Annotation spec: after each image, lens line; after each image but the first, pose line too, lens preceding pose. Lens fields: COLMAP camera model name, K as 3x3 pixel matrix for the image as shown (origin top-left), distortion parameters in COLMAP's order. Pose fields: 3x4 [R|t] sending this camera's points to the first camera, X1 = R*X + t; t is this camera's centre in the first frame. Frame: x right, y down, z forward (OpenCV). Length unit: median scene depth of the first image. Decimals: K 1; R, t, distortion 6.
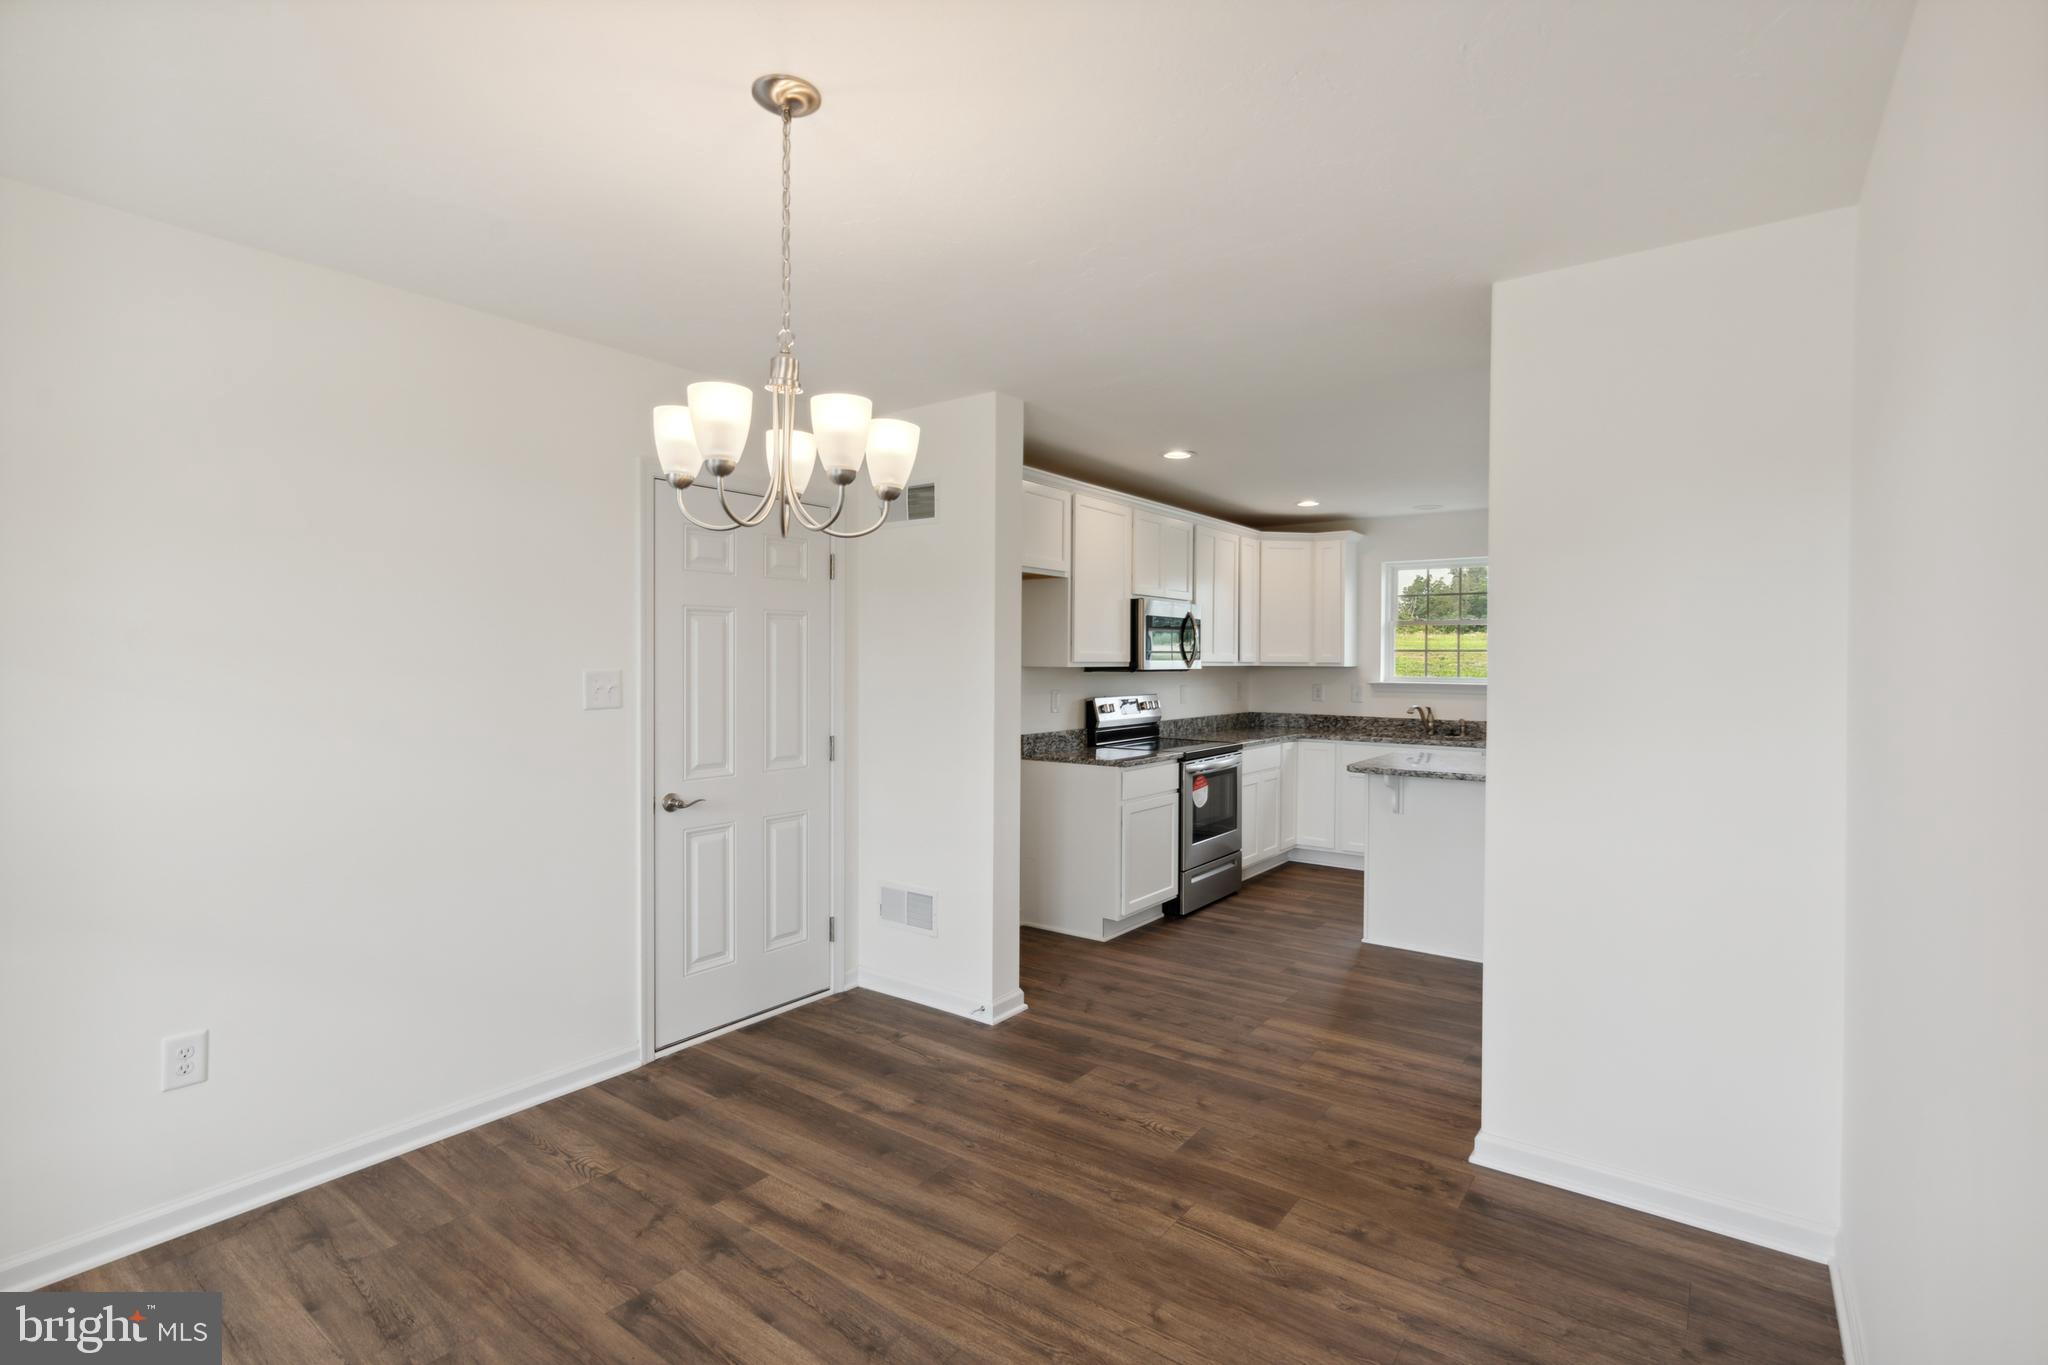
lens RADIAL K [[943.3, 0, 1025.3], [0, 943.3, 675.0], [0, 0, 1]] dist [-0.004932, 0.000310]
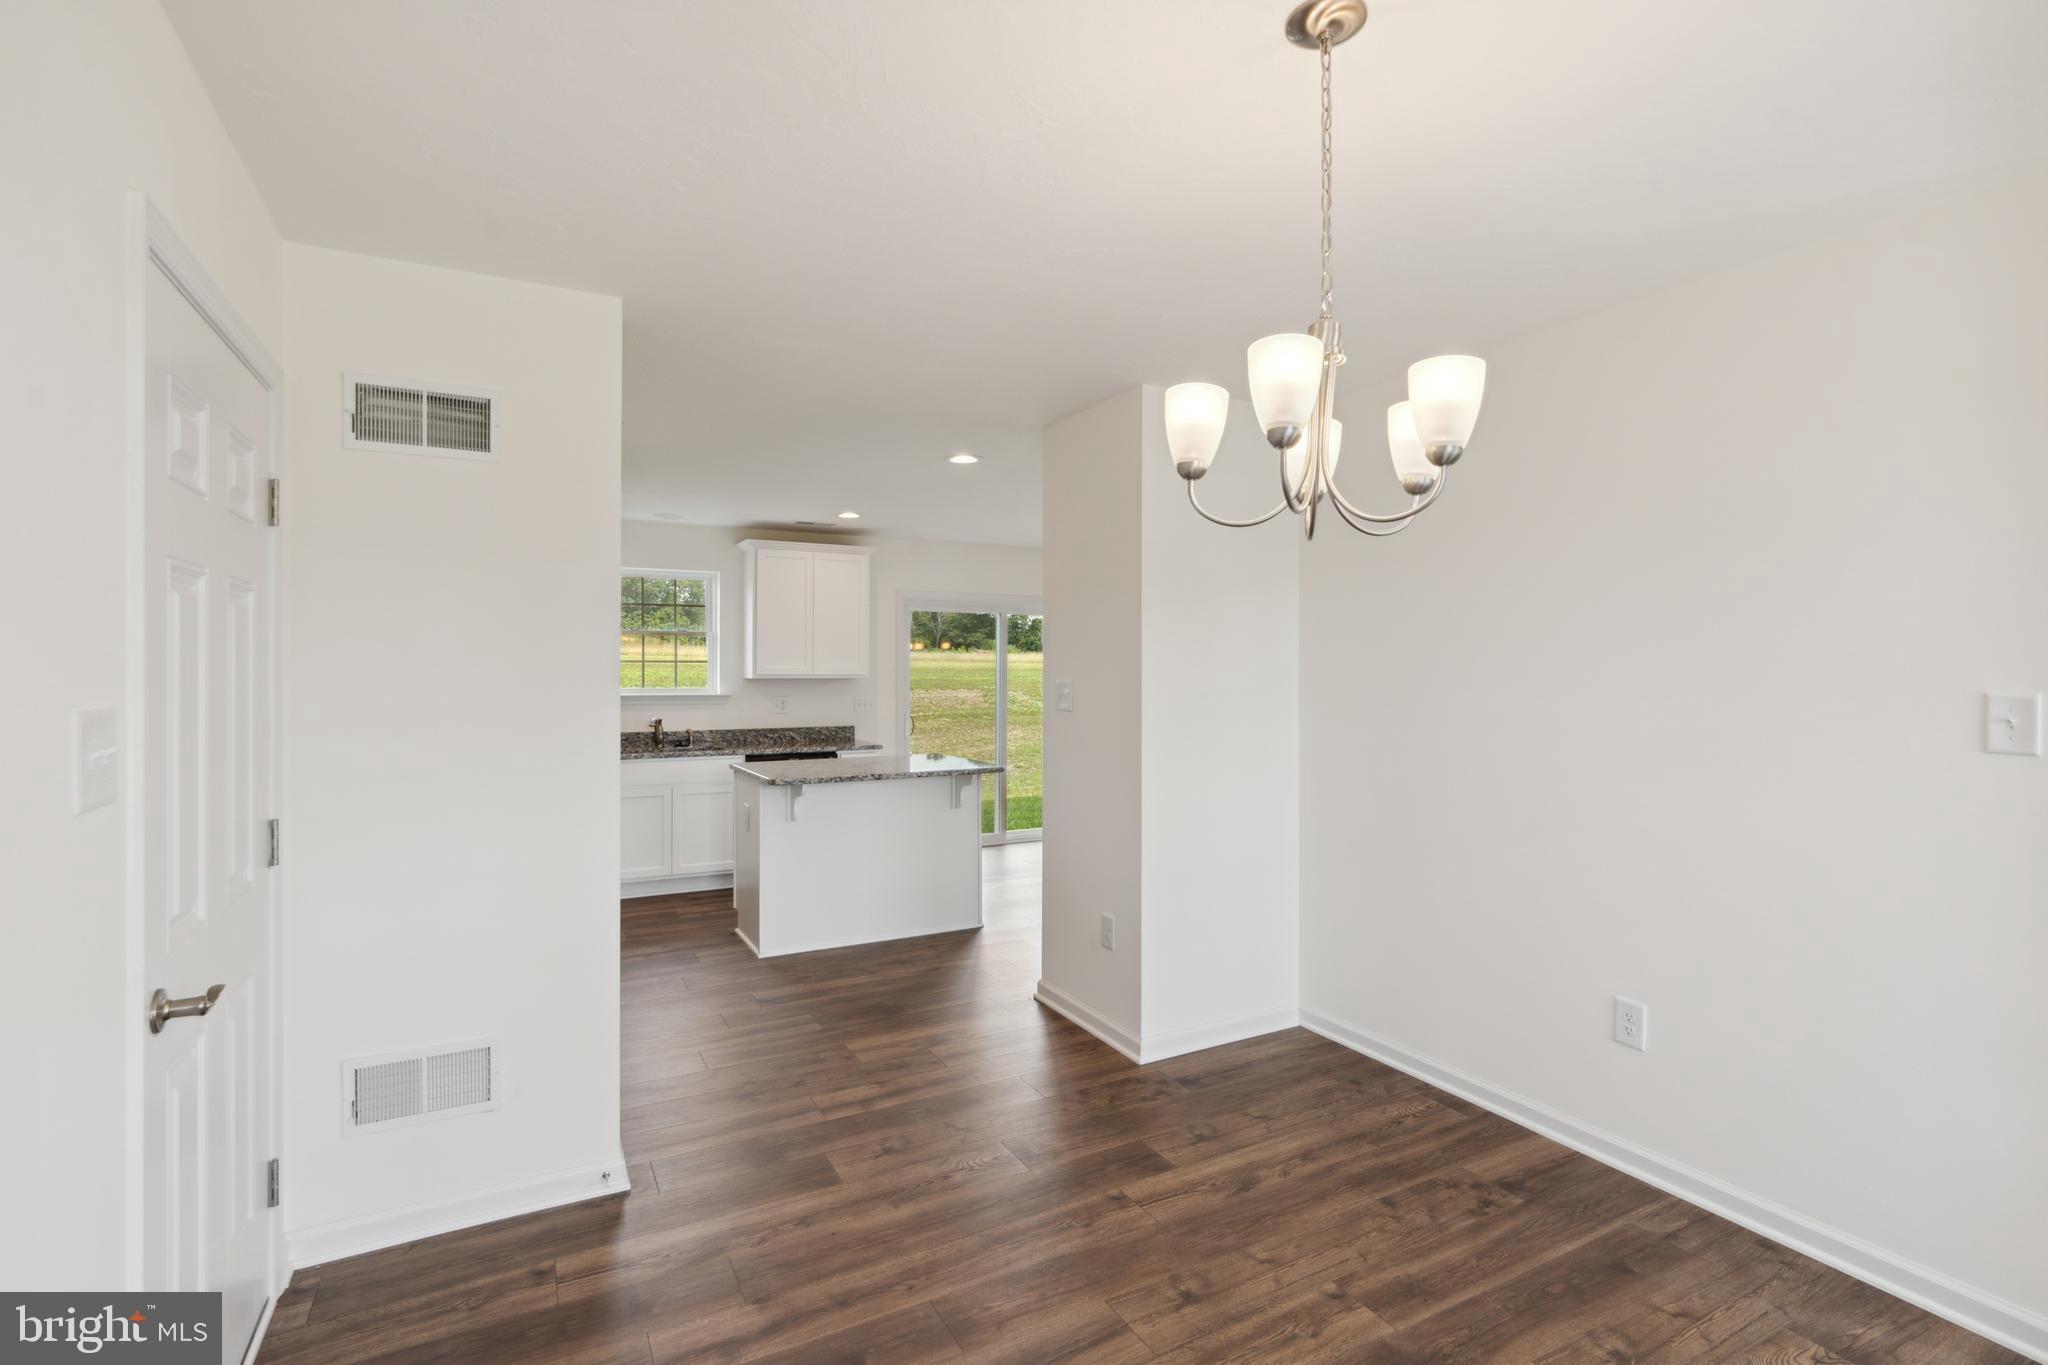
lens RADIAL K [[954.6, 0, 1018.8], [0, 954.6, 668.8], [0, 0, 1]] dist [-0.004753, -0.000124]
pose [[0.431613, -0.002264, 0.902056, -0.479277], [0.017852, 0.999822, -0.006032, -0.008940], [-0.901882, 0.018706, 0.431577, 0.363692]]
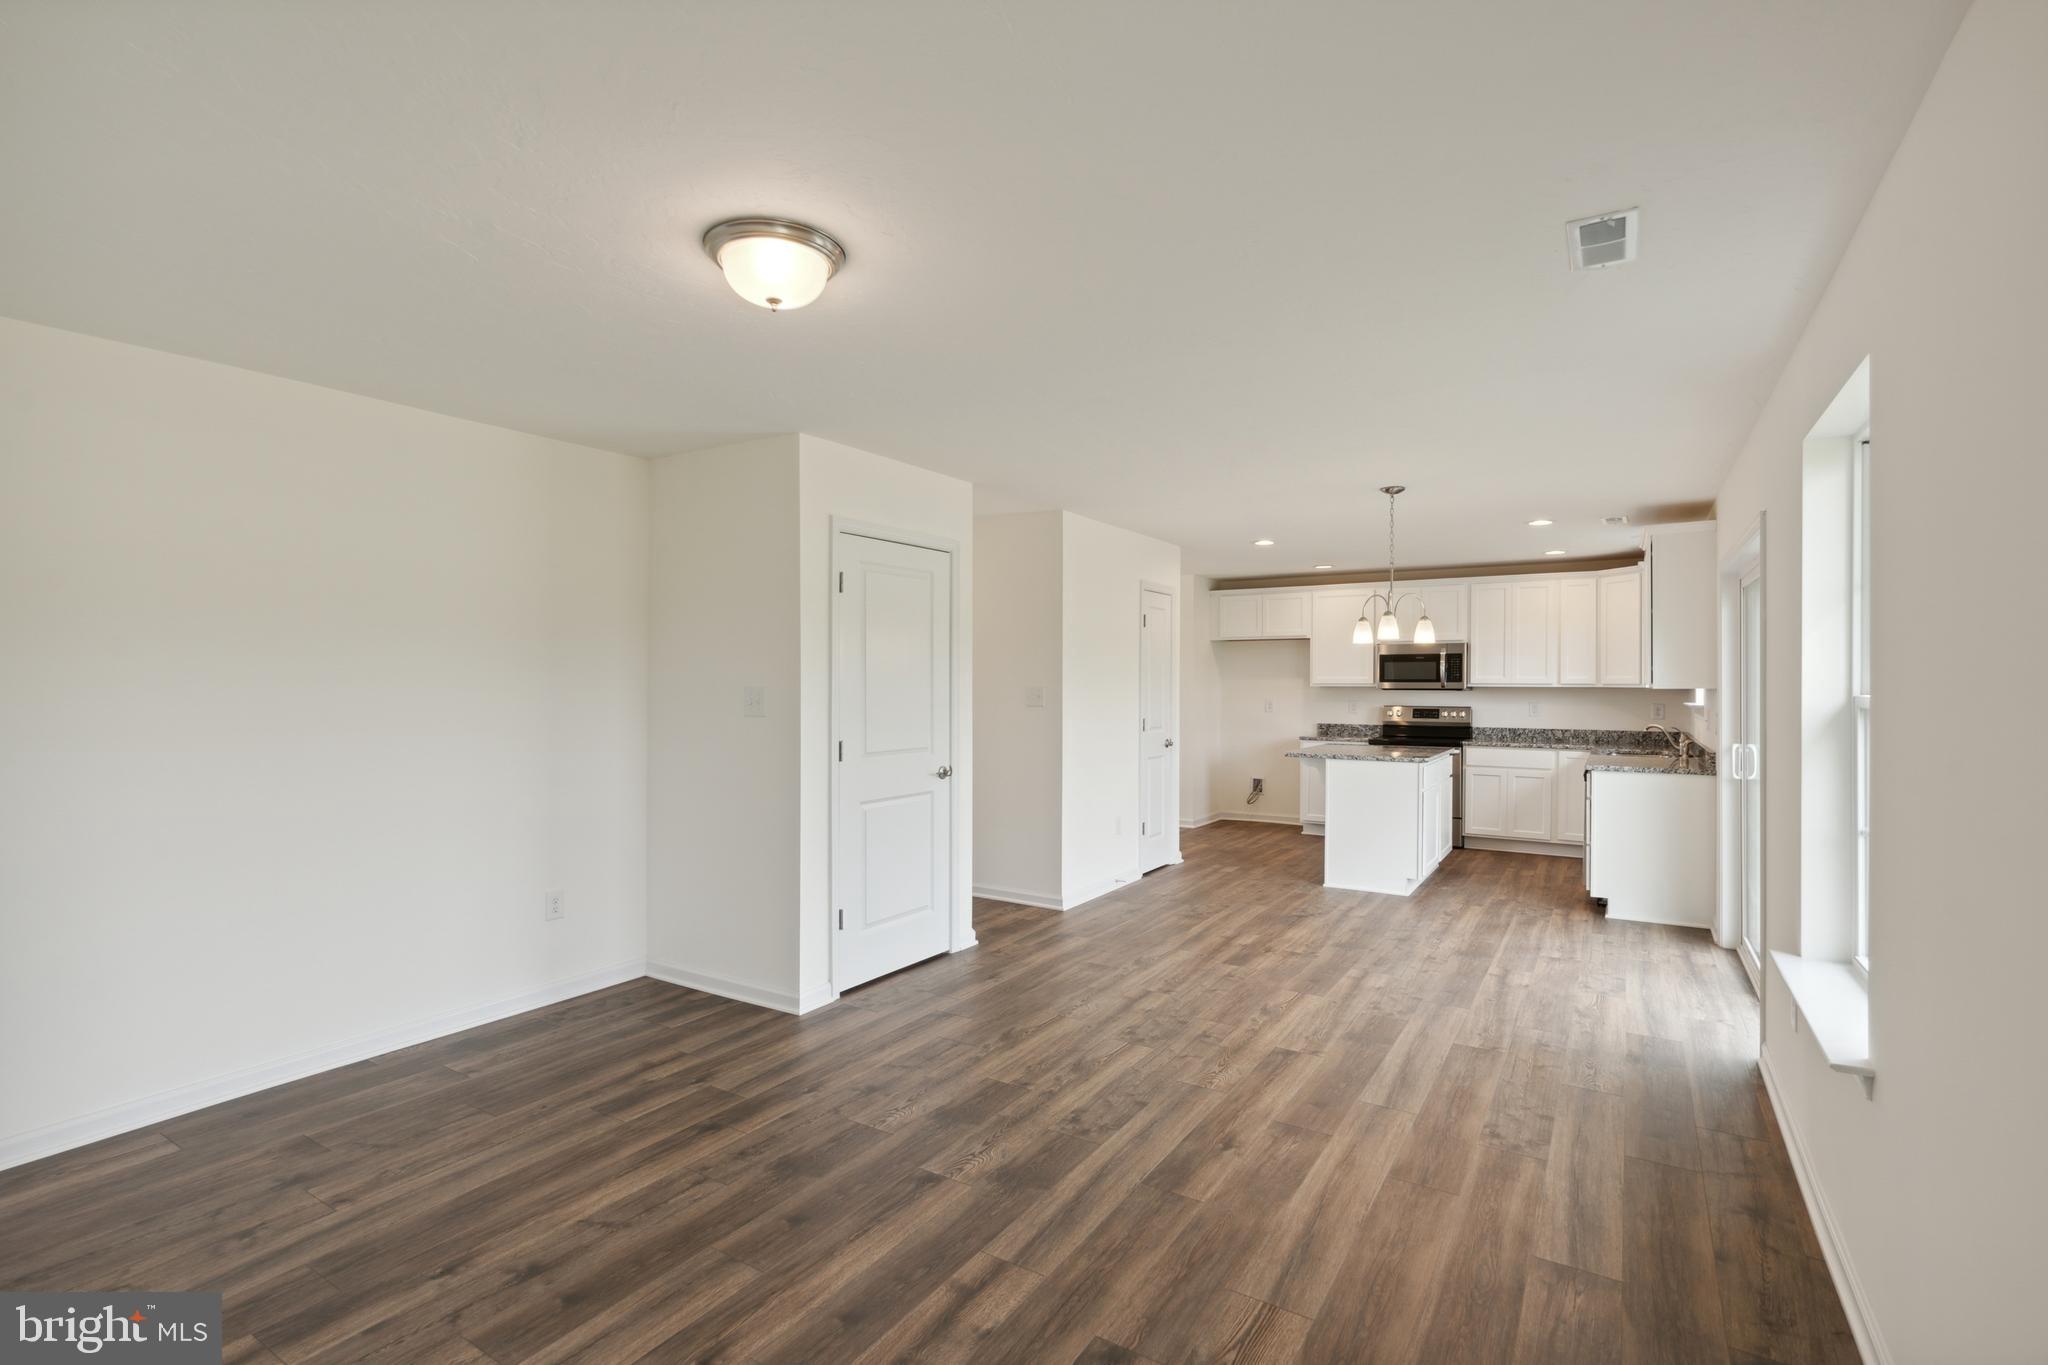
lens RADIAL K [[968.5, 0, 1024.0], [0, 968.5, 682.5], [0, 0, 1]] dist [-0.001883, 0.000234]
pose [[0.081098, -0.005835, -0.996689, 2.204681], [-0.019286, 0.999786, -0.007423, 0.011005], [0.996520, 0.019825, 0.080968, 0.333470]]
